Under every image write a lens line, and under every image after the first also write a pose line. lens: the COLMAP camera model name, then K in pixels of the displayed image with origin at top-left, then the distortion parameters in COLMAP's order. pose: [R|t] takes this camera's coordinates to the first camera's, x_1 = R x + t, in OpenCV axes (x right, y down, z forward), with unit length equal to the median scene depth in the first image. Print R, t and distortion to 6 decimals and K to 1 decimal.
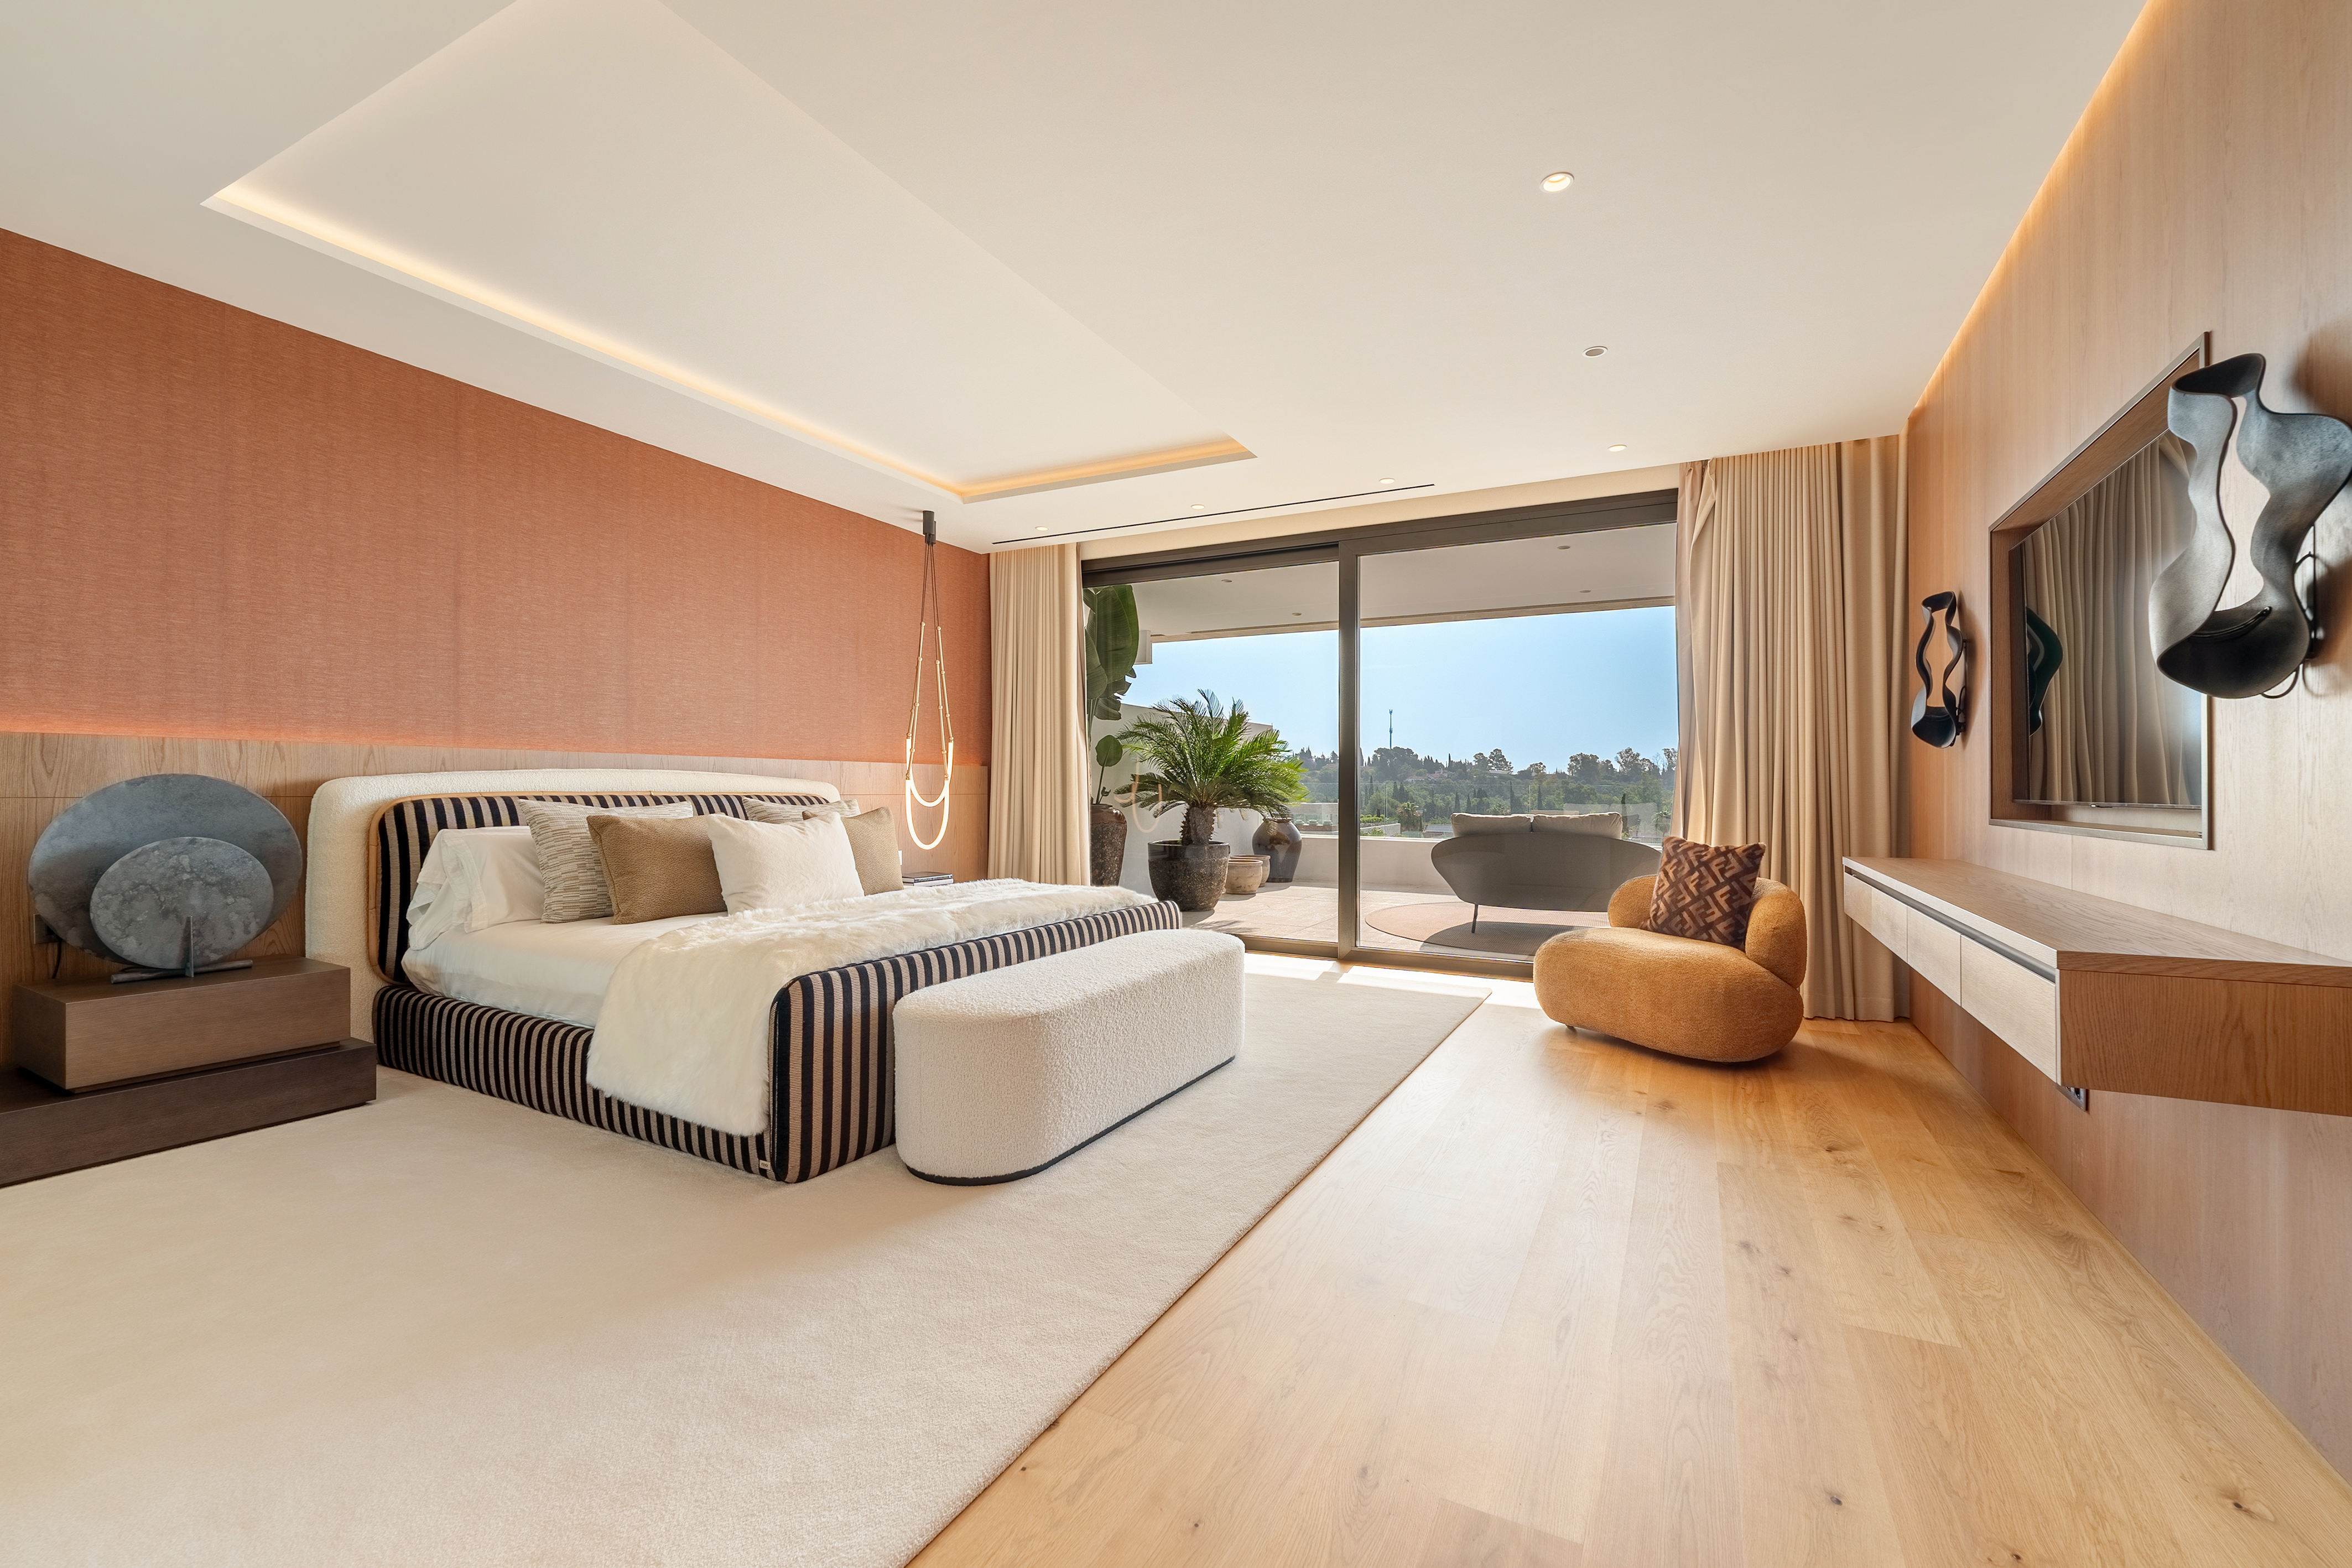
lens RADIAL K [[956.1, 0, 1189.7], [0, 956.1, 776.3], [0, 0, 1]] dist [-0.002842, -0.000549]
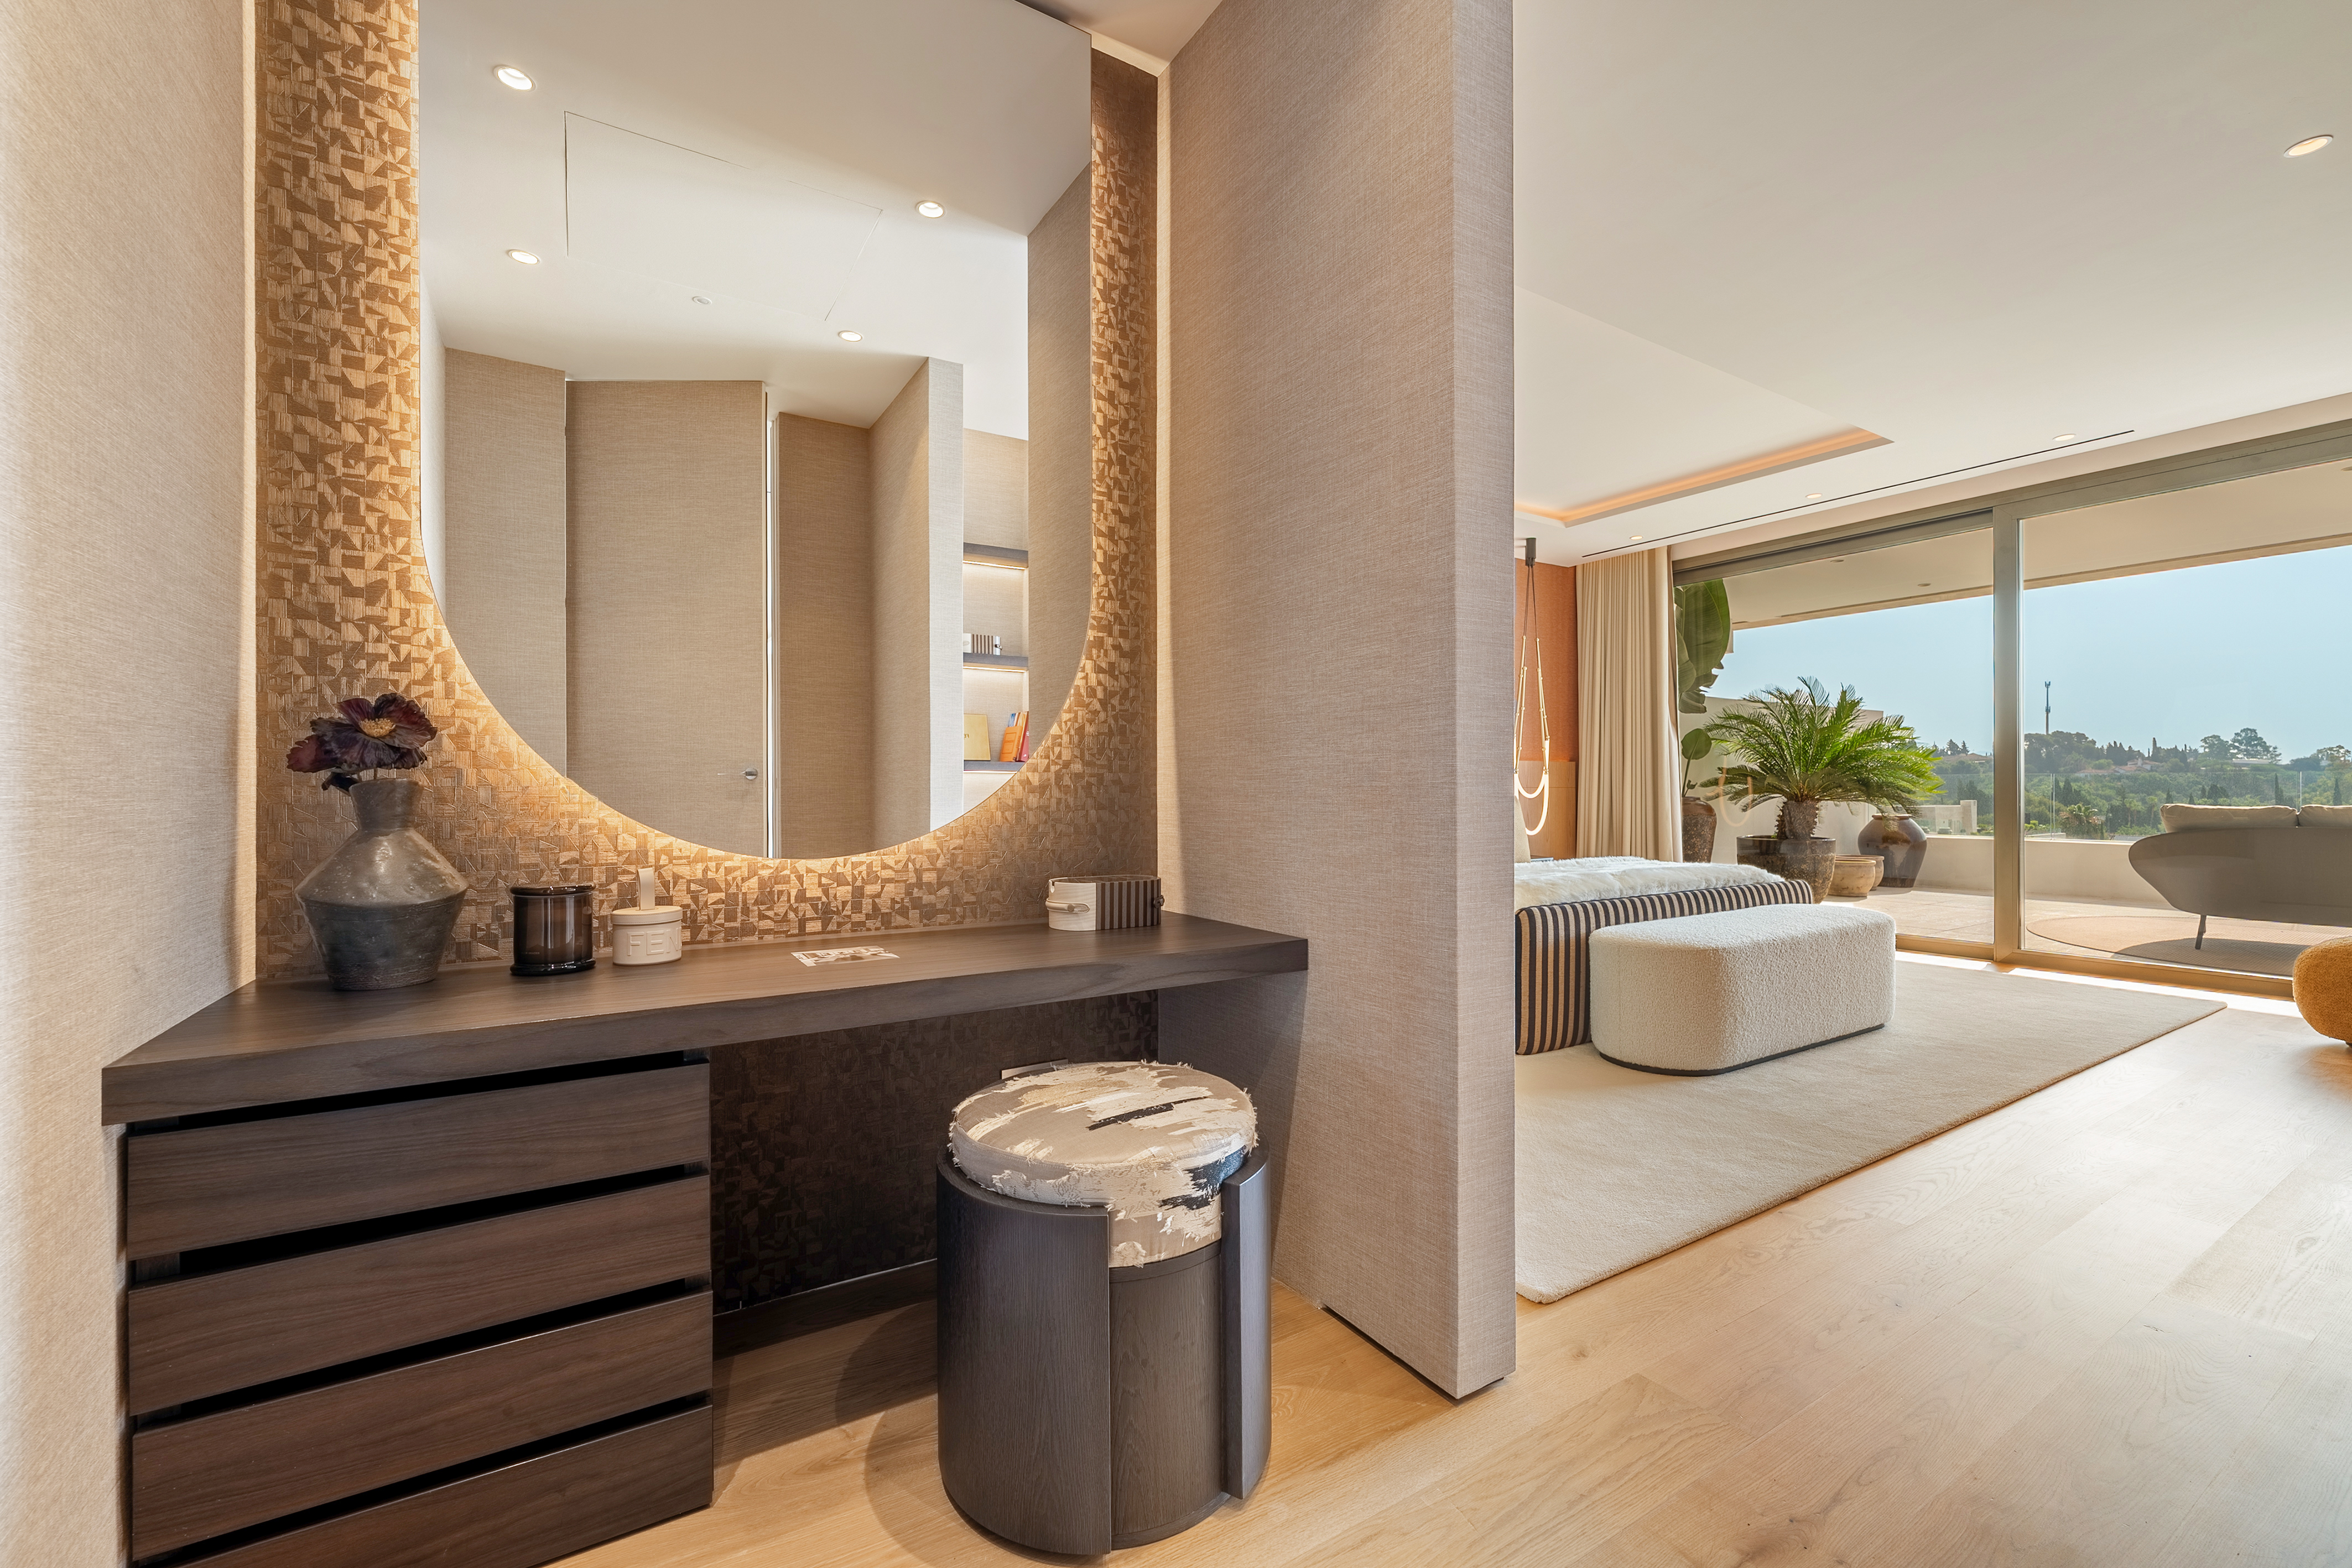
lens RADIAL K [[956.1, 0, 1180.5], [0, 956.1, 789.8], [0, 0, 1]] dist [-0.002842, -0.000549]
pose [[0.862079, -0.006979, -0.506726, -0.044294], [0.013125, 0.999877, 0.008558, 0.006216], [0.506604, -0.014029, 0.862065, -0.154345]]
